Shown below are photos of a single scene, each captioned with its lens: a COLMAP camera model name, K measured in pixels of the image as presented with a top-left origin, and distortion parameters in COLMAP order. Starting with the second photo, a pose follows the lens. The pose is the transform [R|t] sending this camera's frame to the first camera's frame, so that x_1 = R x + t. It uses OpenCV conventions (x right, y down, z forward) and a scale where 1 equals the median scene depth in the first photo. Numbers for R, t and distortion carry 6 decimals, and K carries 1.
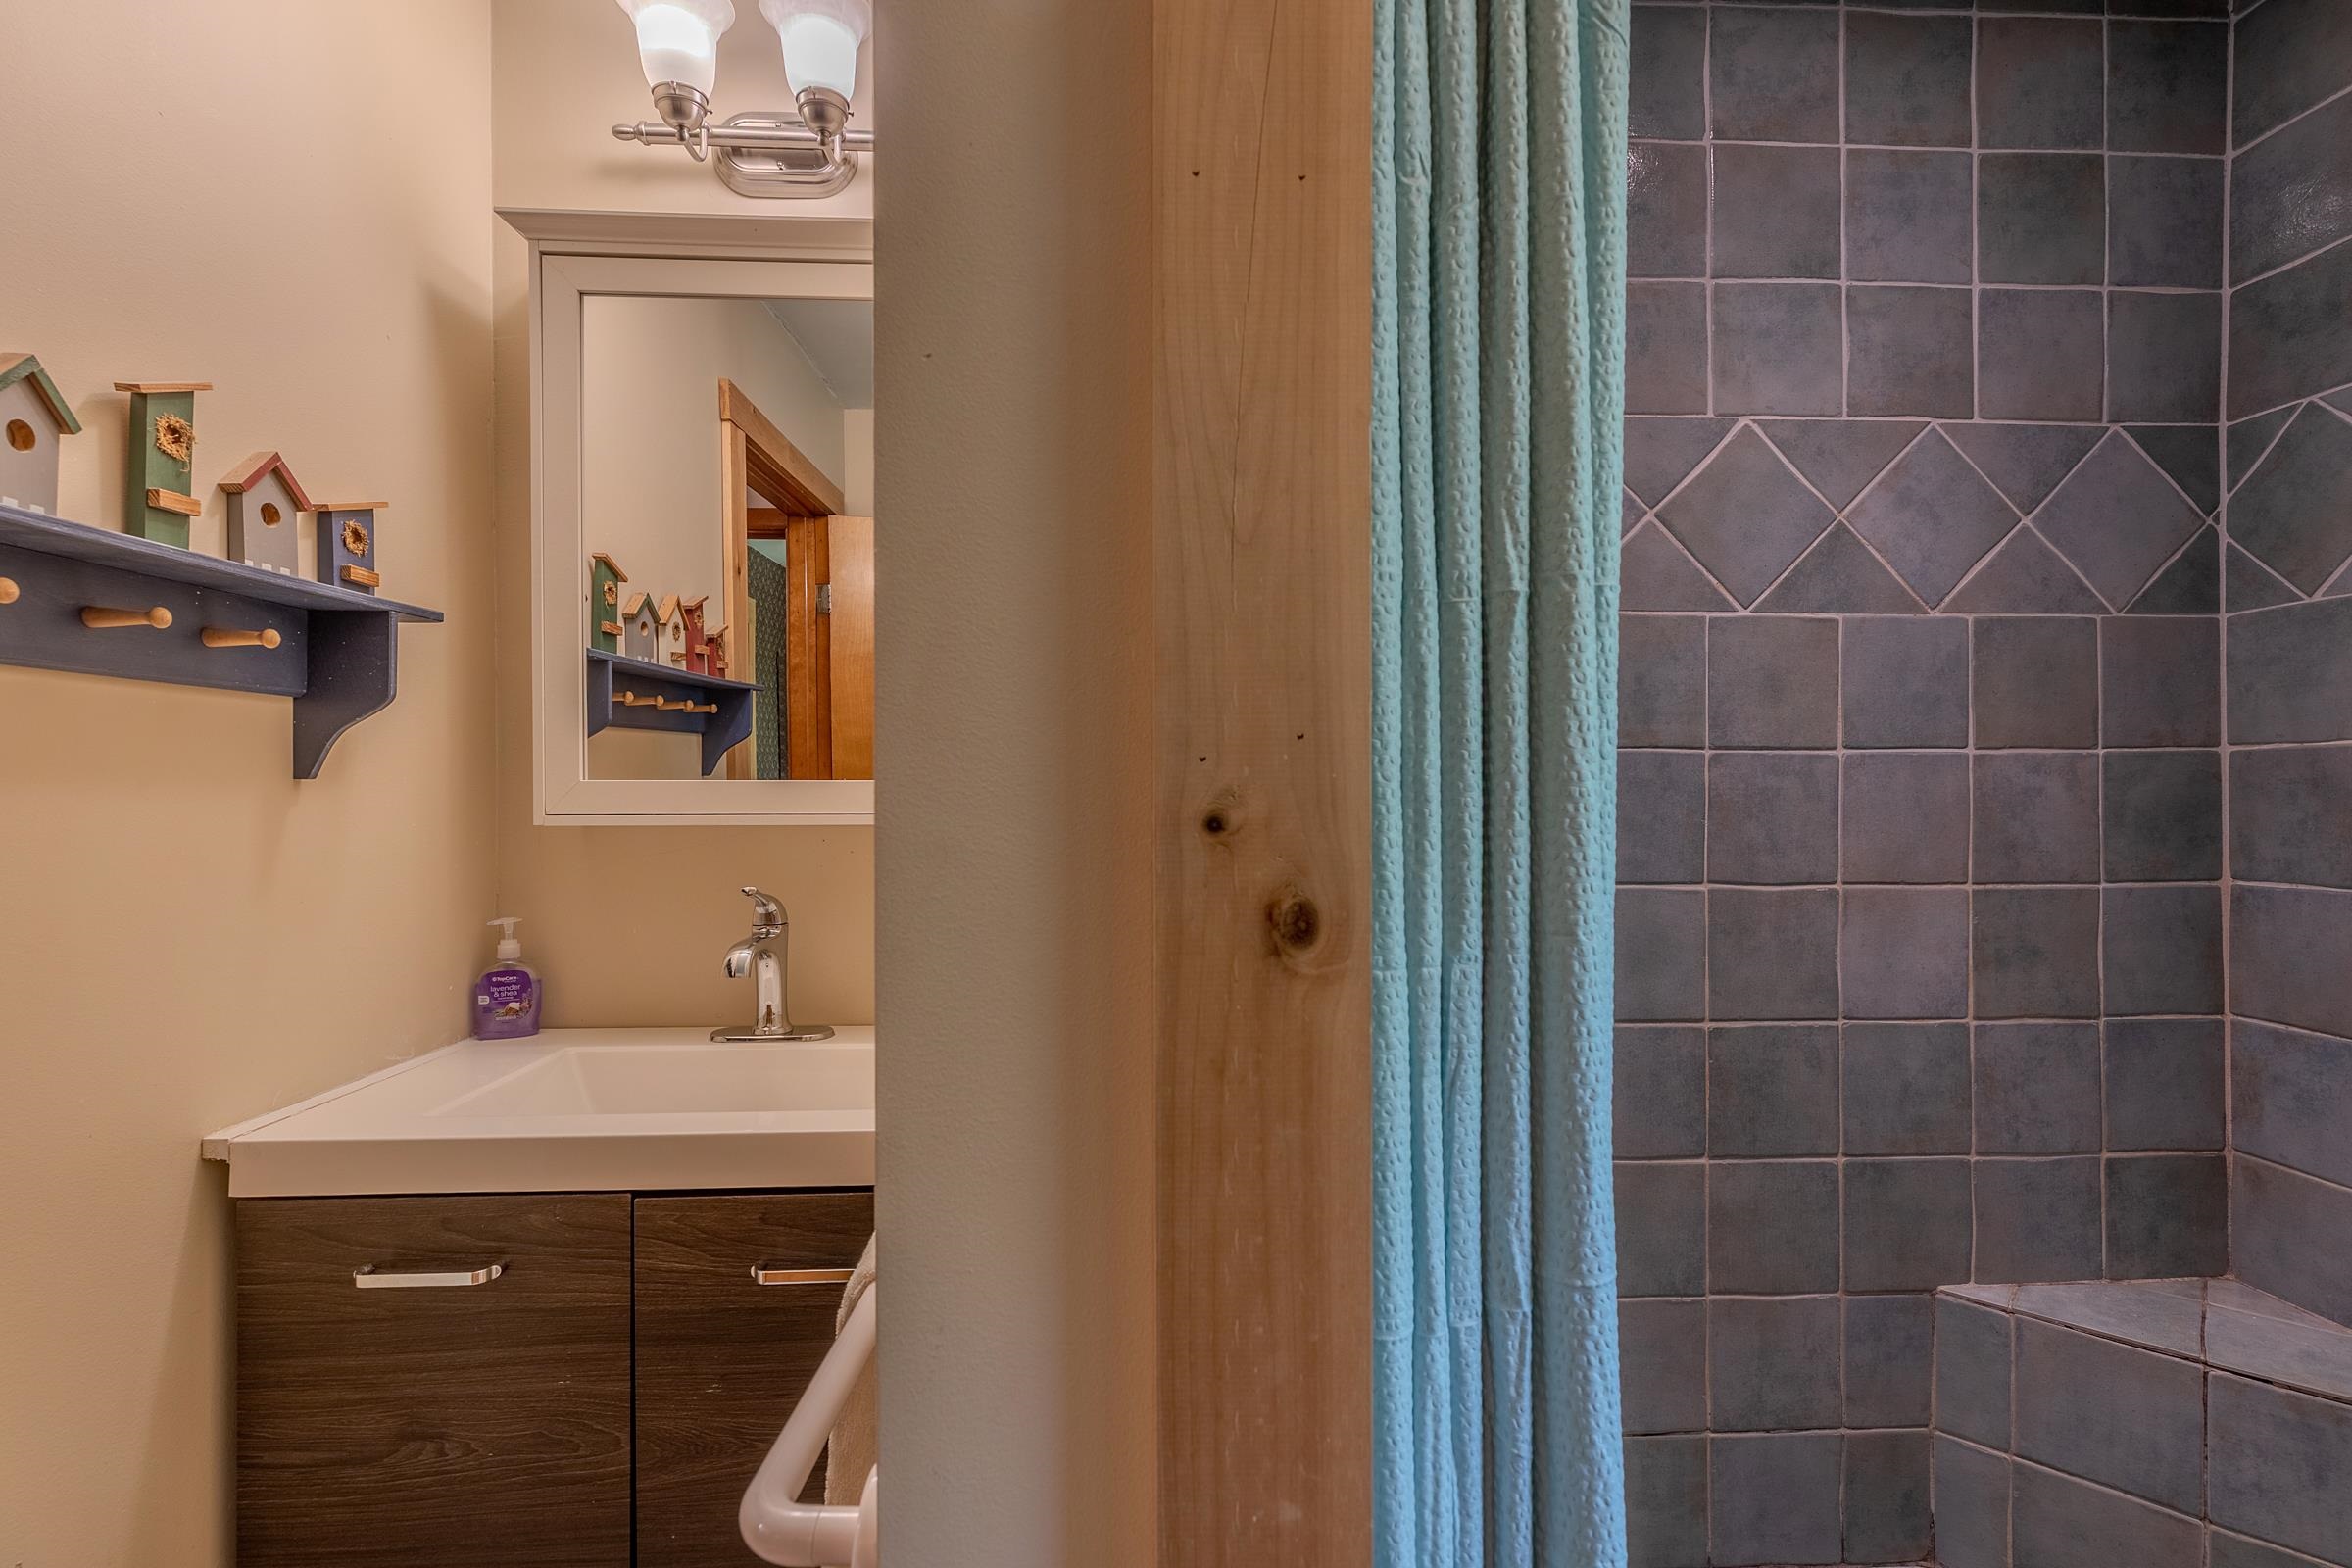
lens RADIAL K [[1075.6, 0, 1179.8], [0, 1075.6, 799.5], [0, 0, 1]] dist [0.004093, 0.000319]
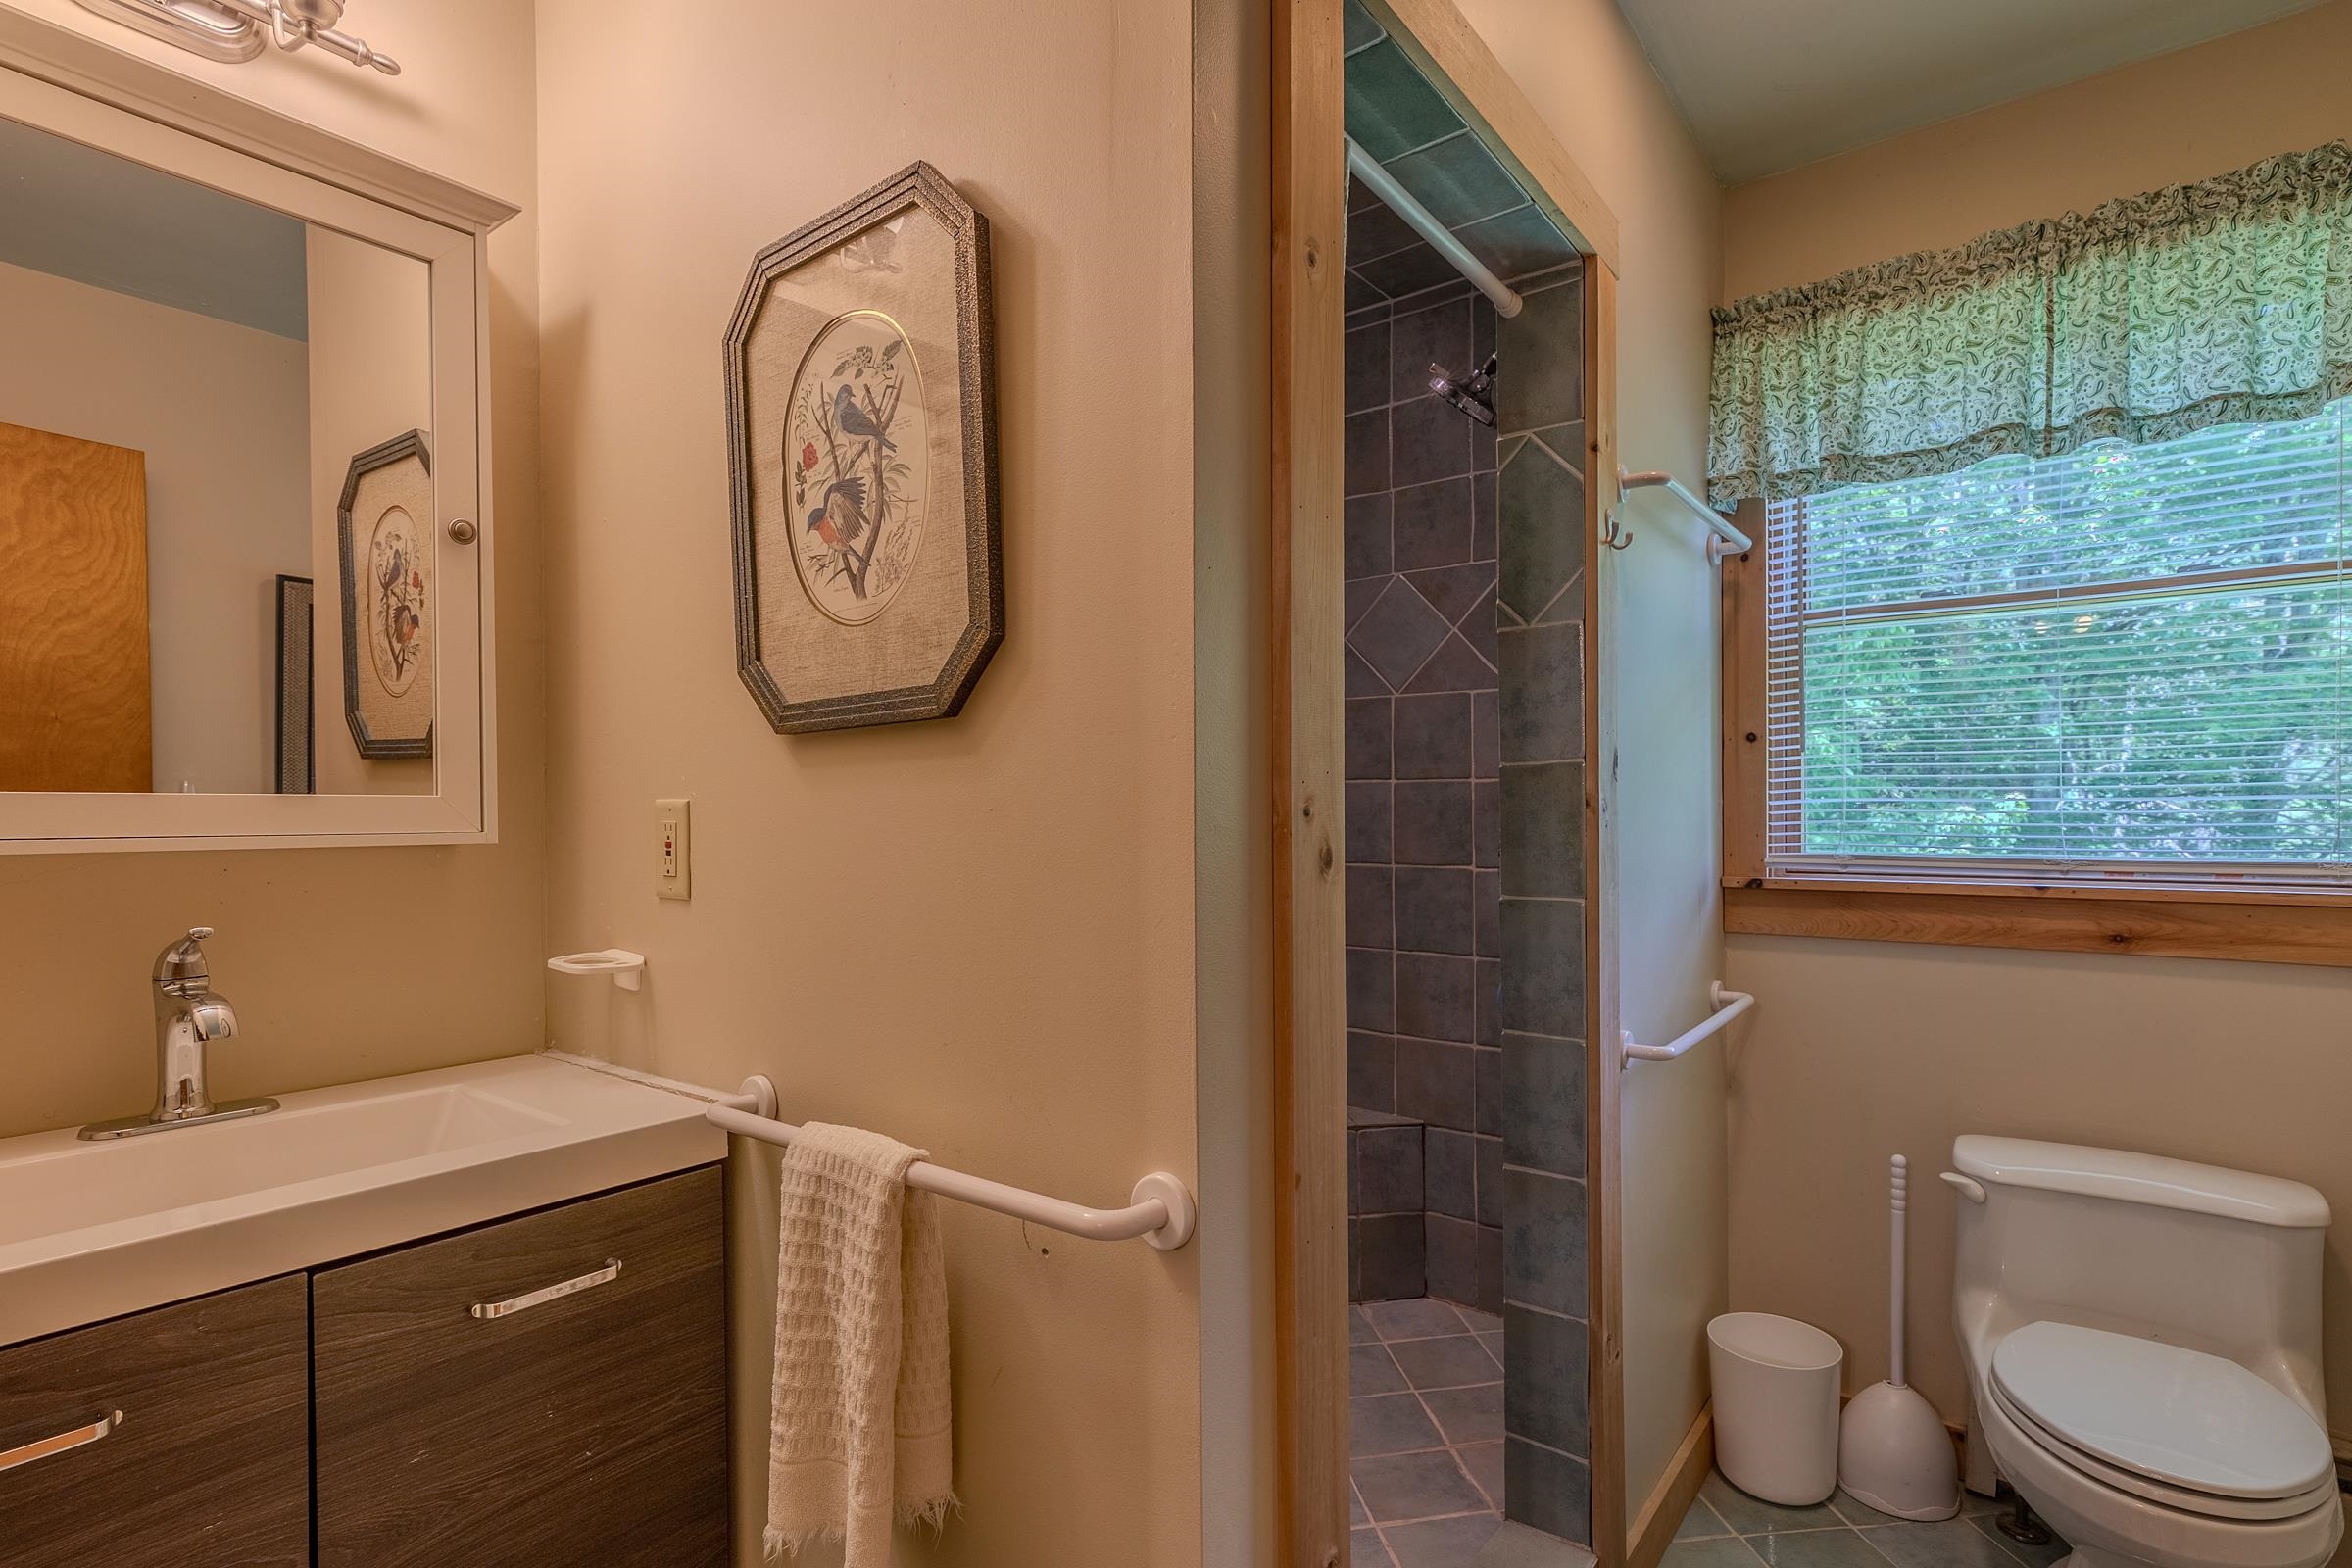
lens RADIAL K [[1119.6, 0, 1182.4], [0, 1119.6, 830.8], [0, 0, 1]] dist [0.002692, -0.000237]
pose [[0.652691, -0.014973, 0.757476, -0.725305], [0.008677, 0.999887, 0.012288, 0.011250], [-0.757575, -0.001448, 0.652747, -0.107273]]
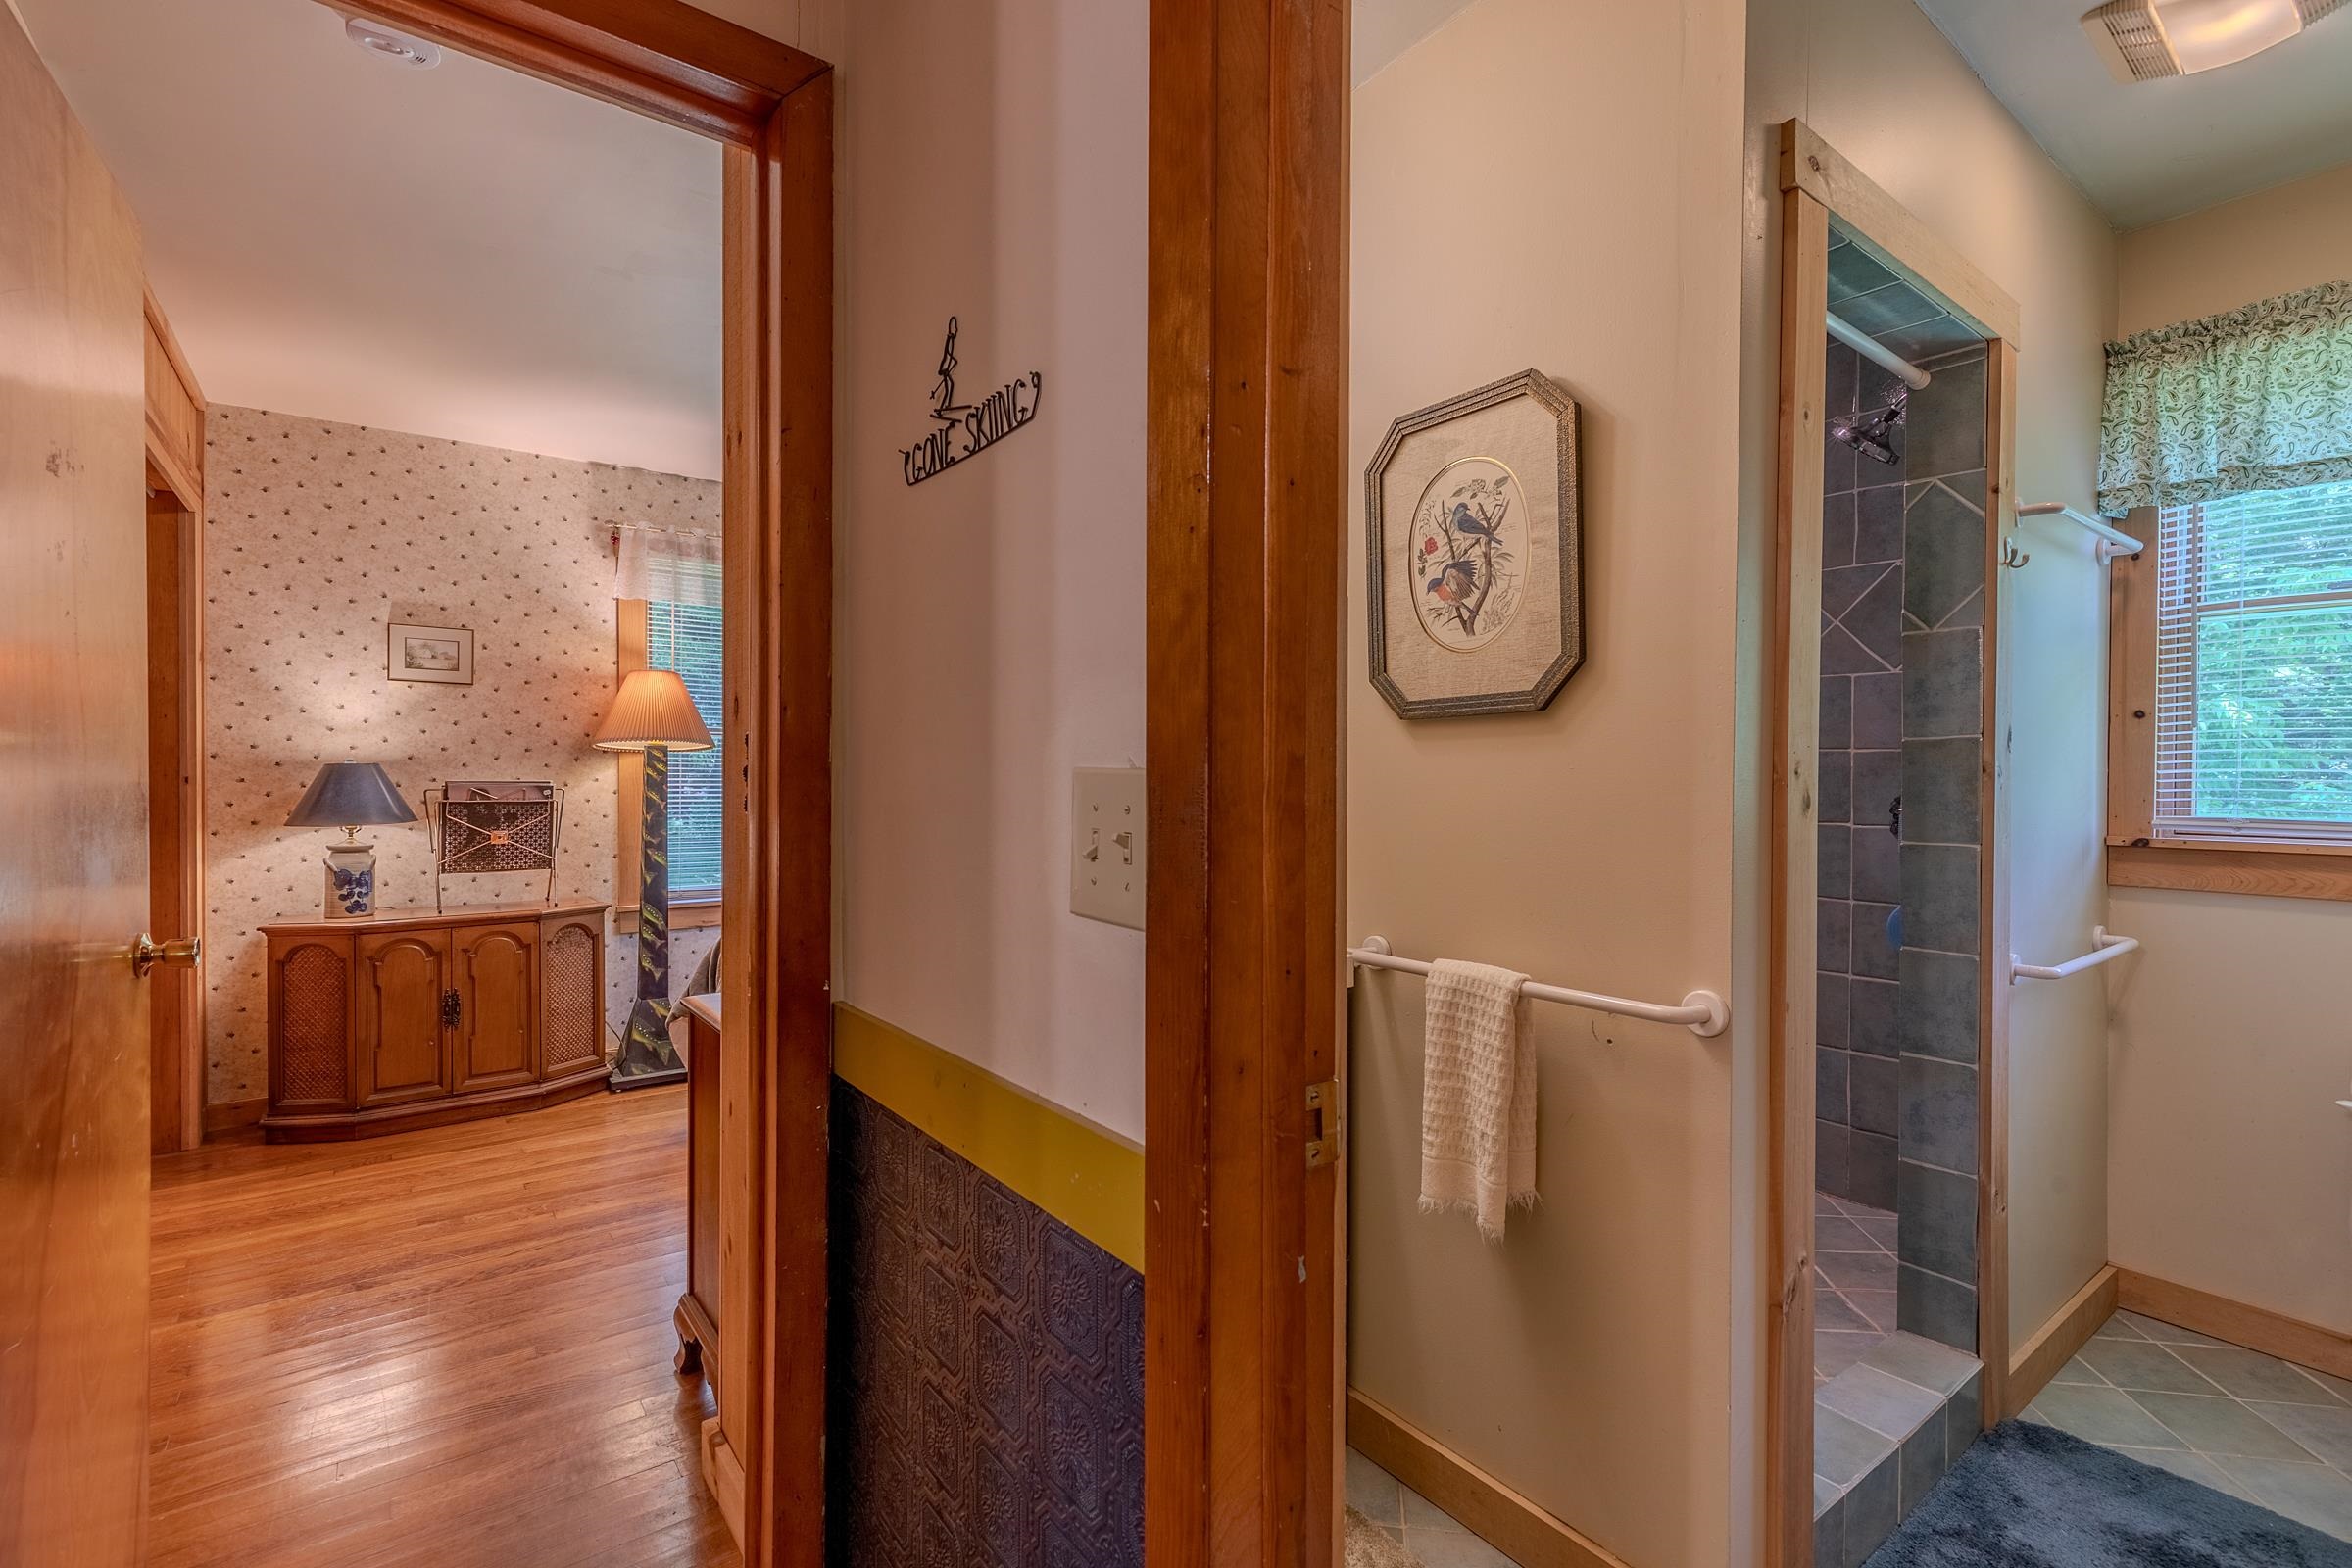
lens RADIAL K [[1053.4, 0, 1171.2], [0, 1053.4, 791.5], [0, 0, 1]] dist [0.004487, -0.000100]
pose [[0.829634, -0.000563, 0.558307, -1.361758], [-0.005877, 0.999935, 0.009741, 0.024670], [-0.558276, -0.011363, 0.829577, -0.252979]]
